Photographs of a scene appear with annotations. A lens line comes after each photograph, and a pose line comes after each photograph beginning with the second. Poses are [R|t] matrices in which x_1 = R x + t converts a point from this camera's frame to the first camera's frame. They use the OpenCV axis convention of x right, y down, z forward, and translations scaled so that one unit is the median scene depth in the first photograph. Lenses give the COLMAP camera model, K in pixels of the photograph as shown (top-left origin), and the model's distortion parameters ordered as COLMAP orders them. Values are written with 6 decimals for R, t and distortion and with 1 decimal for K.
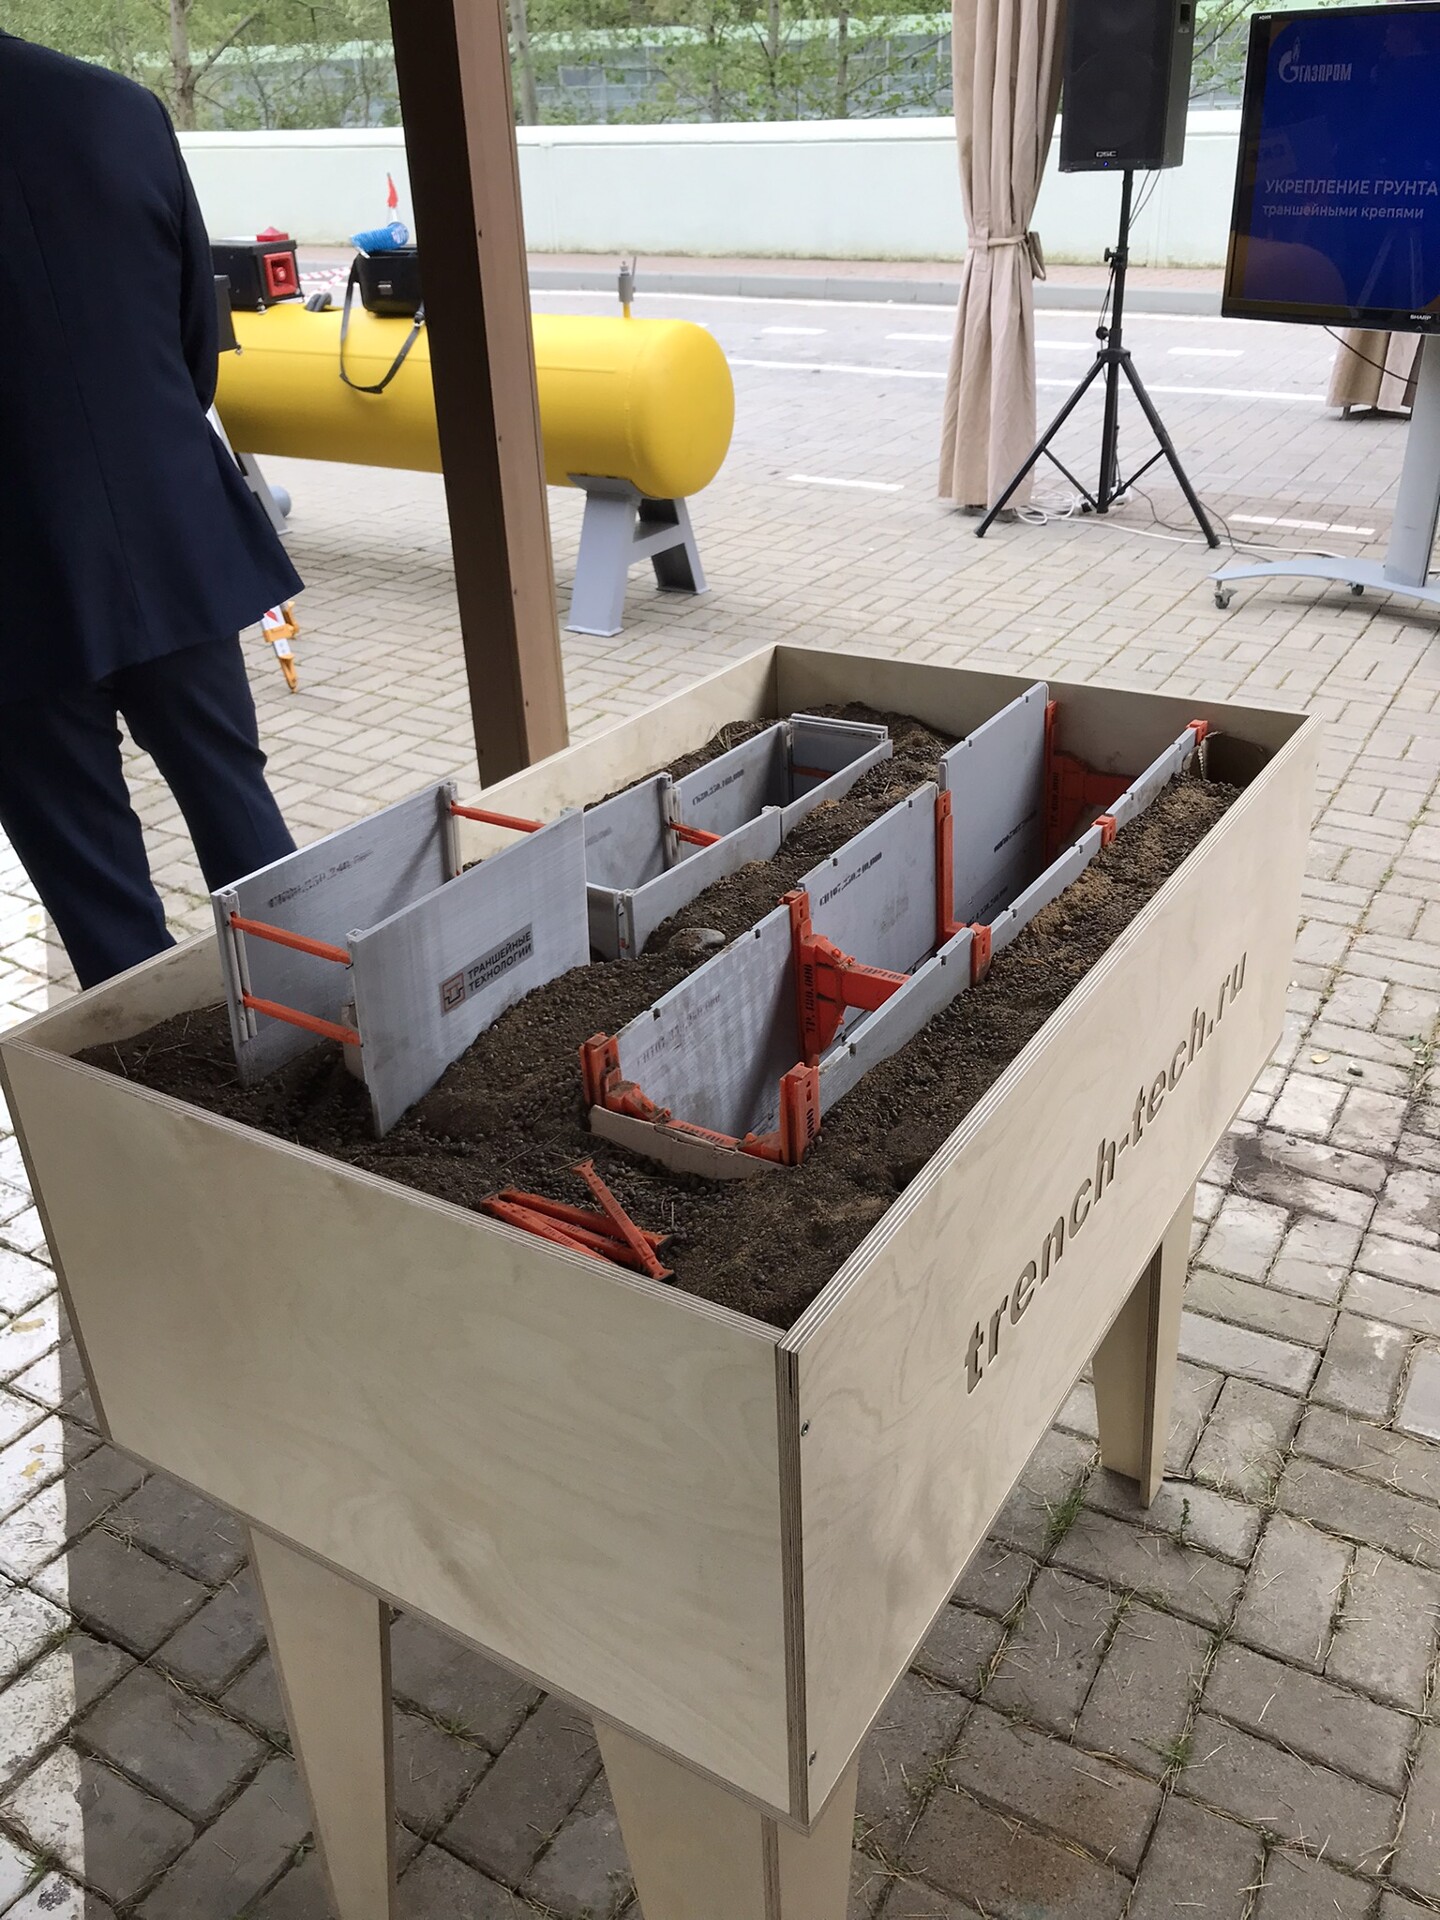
lens RADIAL K [[1622.7, 0, 723.7], [0, 1622.7, 893.9], [0, 0, 1]] dist [0.072656, -0.119628]
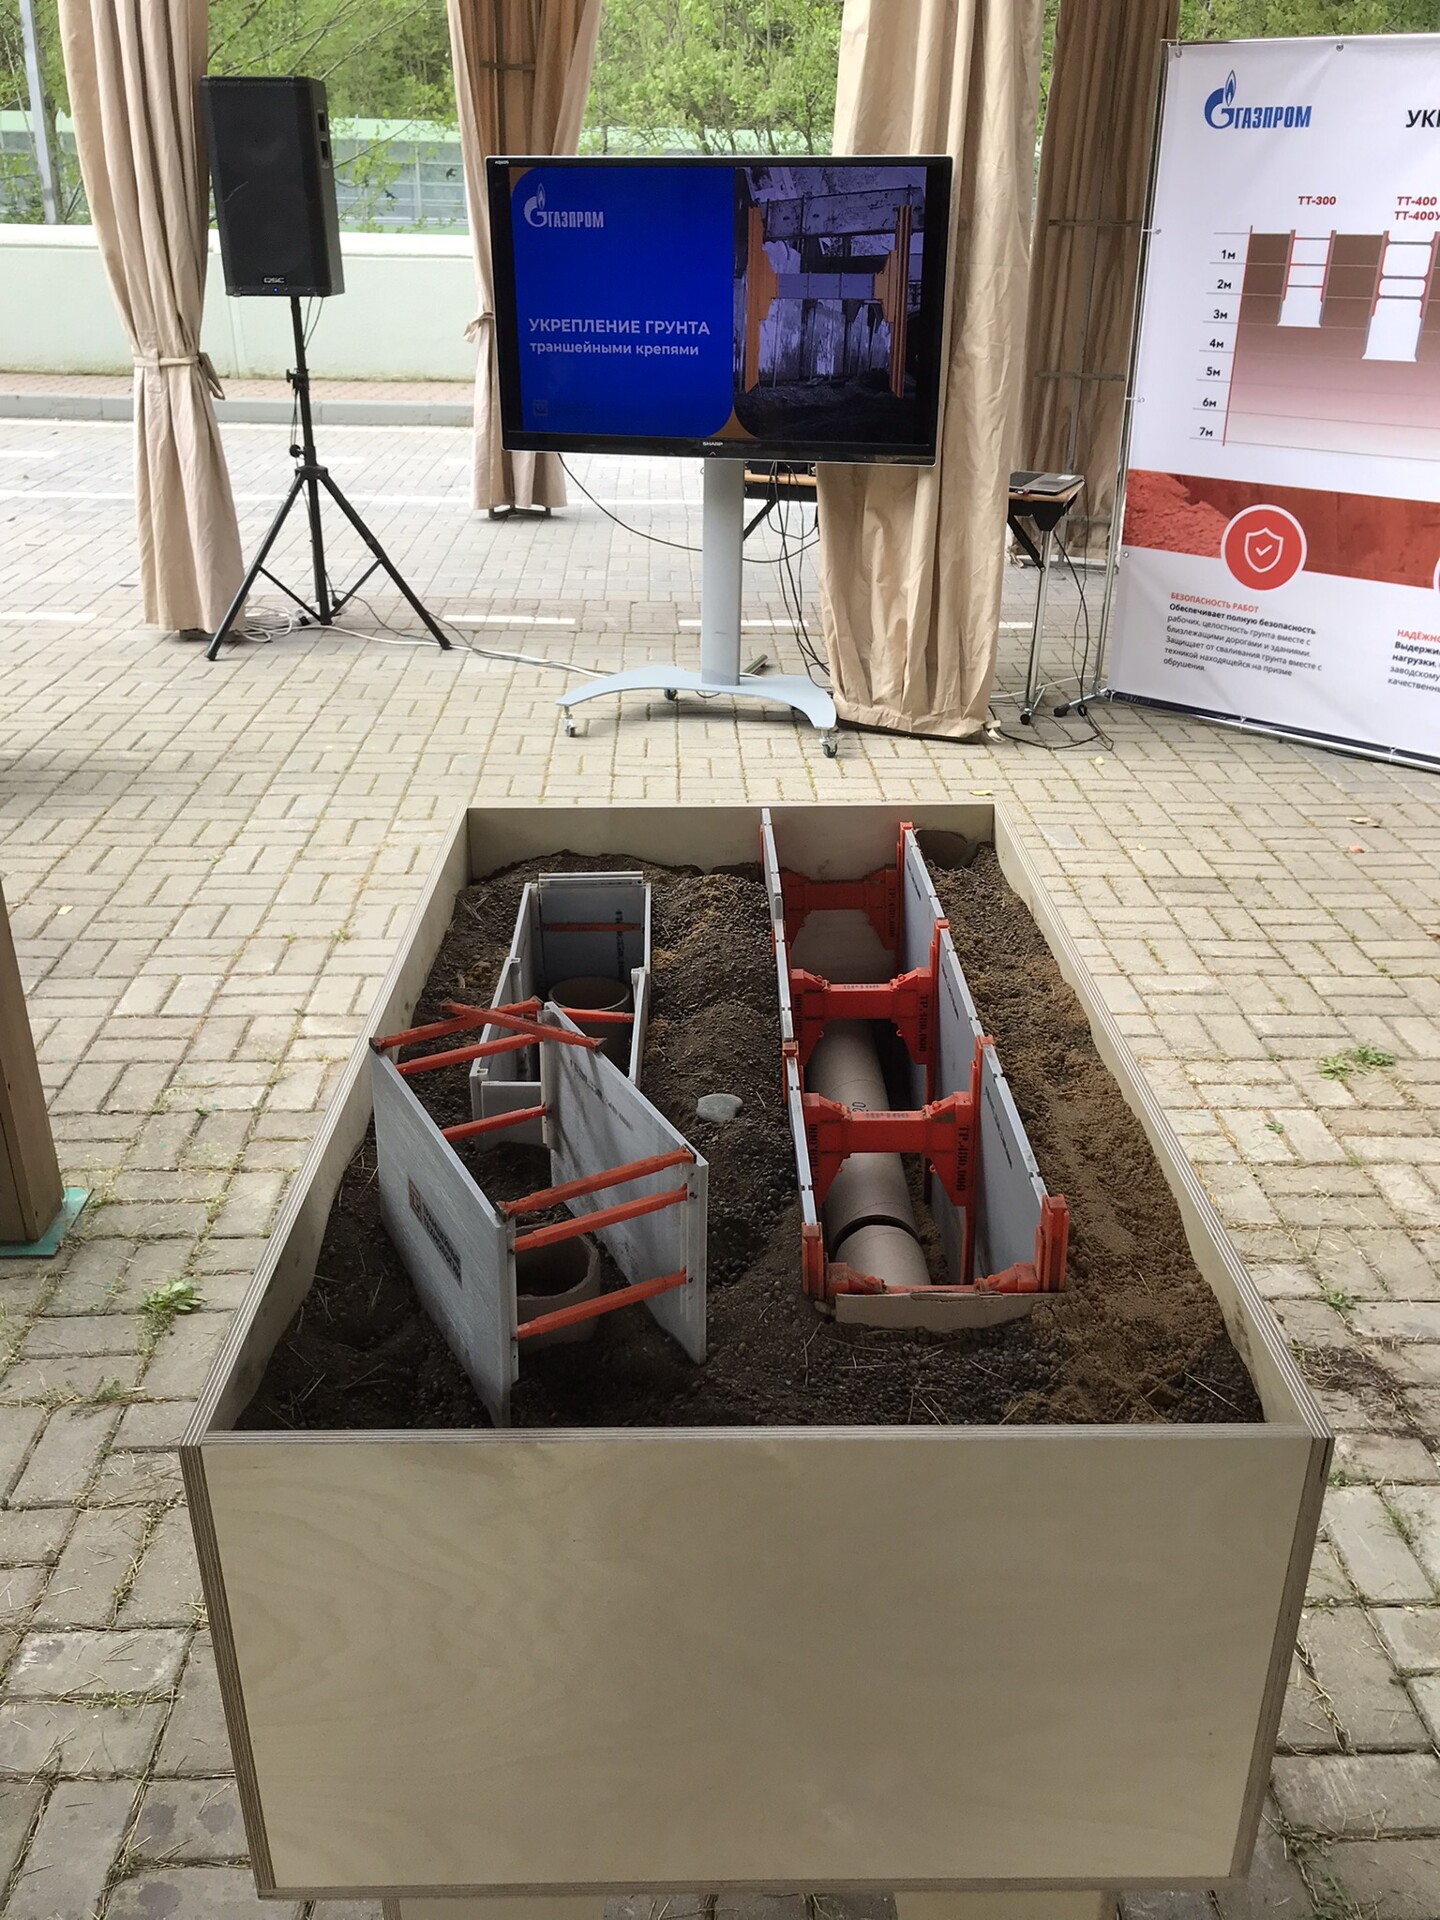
lens RADIAL K [[1623.0, 0, 722.5], [0, 1623.0, 926.1], [0, 0, 1]] dist [0.006189, 0.015868]
pose [[0.842500, -0.182882, 0.506703, -0.122004], [0.200521, 0.979483, 0.020112, -0.025338], [-0.499985, 0.084660, 0.861886, 0.031786]]
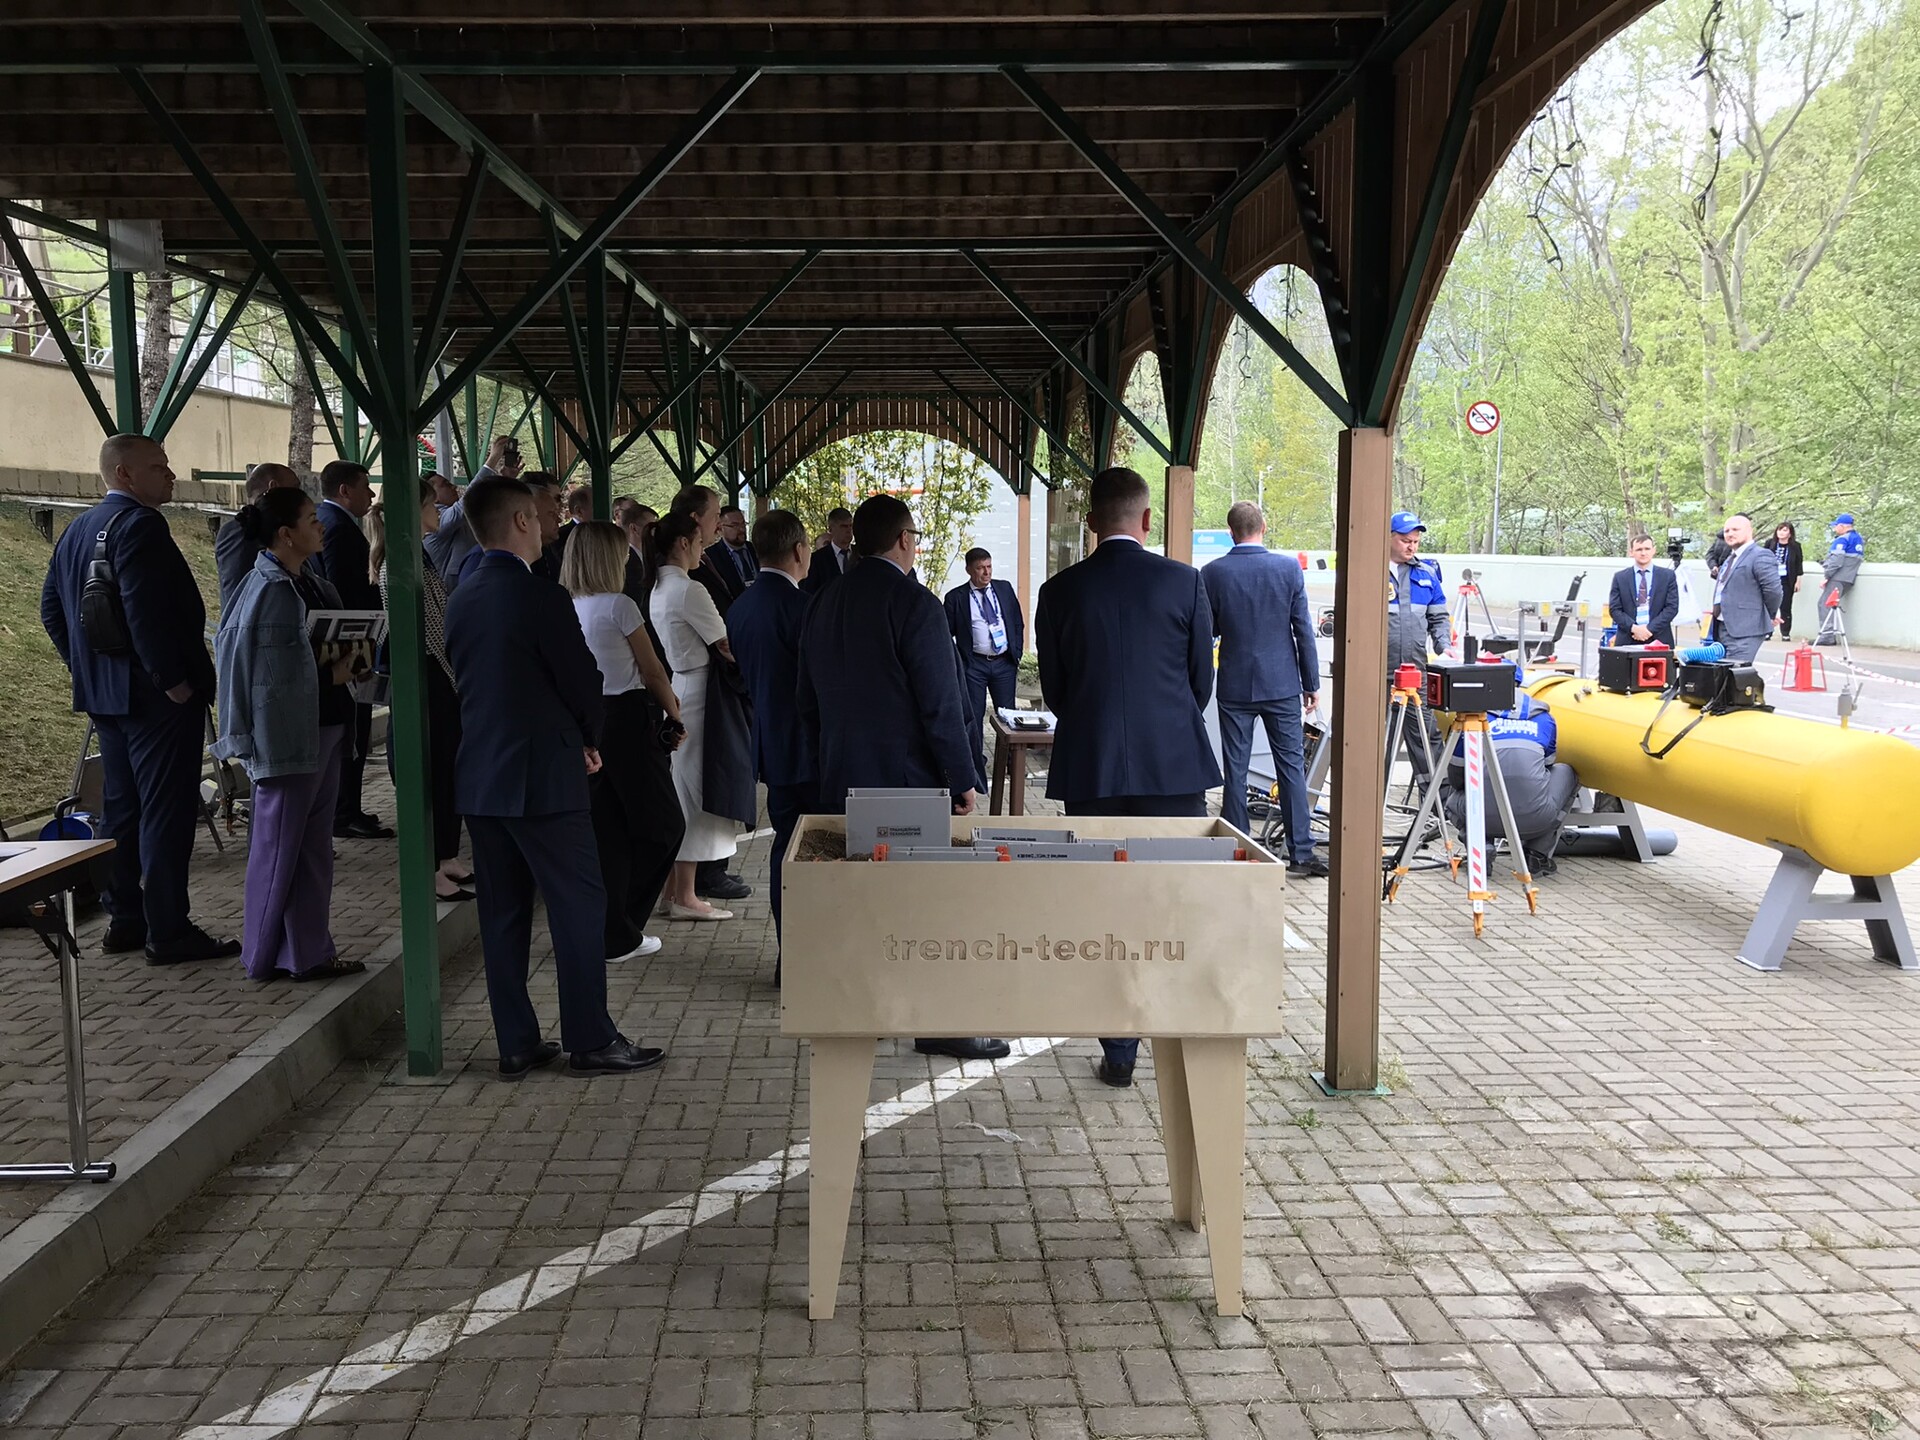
lens RADIAL K [[1587.5, 0, 962.3], [0, 1587.5, 697.2], [0, 0, 1]] dist [0.027593, -0.007732]
pose [[0.565987, 0.109074, -0.817167, 0.515334], [-0.375141, 0.916718, -0.137468, 0.036611], [0.734118, 0.384358, 0.559768, -0.153455]]
